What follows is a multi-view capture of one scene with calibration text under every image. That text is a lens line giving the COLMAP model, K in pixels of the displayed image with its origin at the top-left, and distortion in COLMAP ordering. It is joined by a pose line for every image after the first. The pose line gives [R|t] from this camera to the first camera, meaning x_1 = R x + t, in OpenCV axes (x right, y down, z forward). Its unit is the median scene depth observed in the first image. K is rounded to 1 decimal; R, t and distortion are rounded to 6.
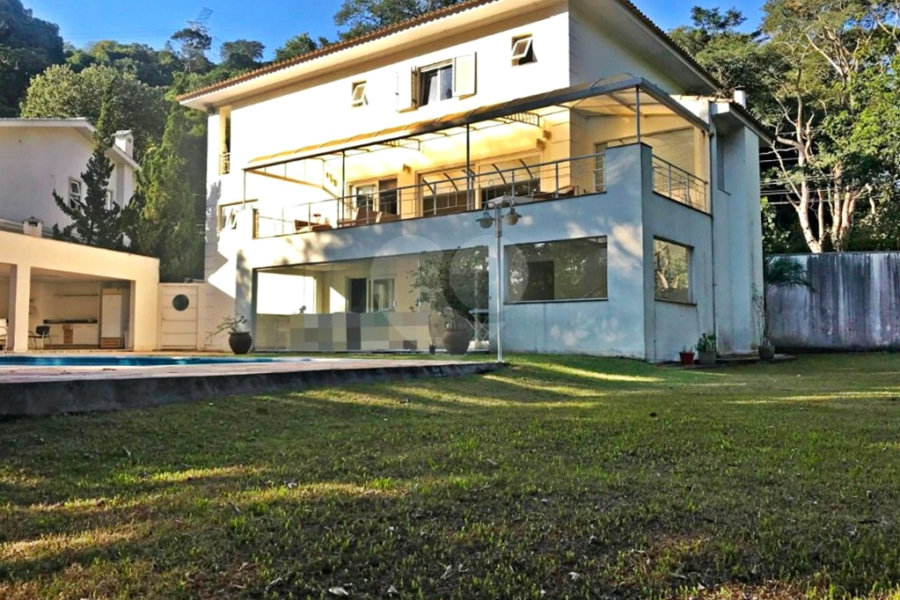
lens RADIAL K [[757.0, 0, 450.0], [0, 757.0, 300.0], [0, 0, 1]] dist [-0.018278, 0.076691]
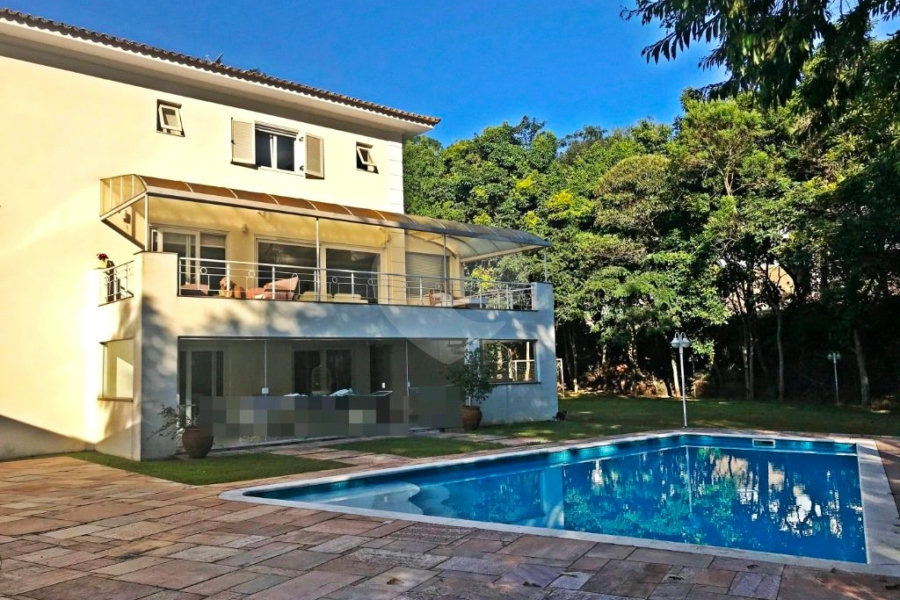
lens RADIAL K [[751.4, 0, 451.6], [0, 751.4, 302.2], [0, 0, 1]] dist [0.034762, -0.050278]
pose [[0.214858, 0.091537, 0.972346, -0.717607], [-0.025117, 0.995787, -0.088194, -0.012609], [-0.976322, -0.005474, 0.216252, 0.470214]]
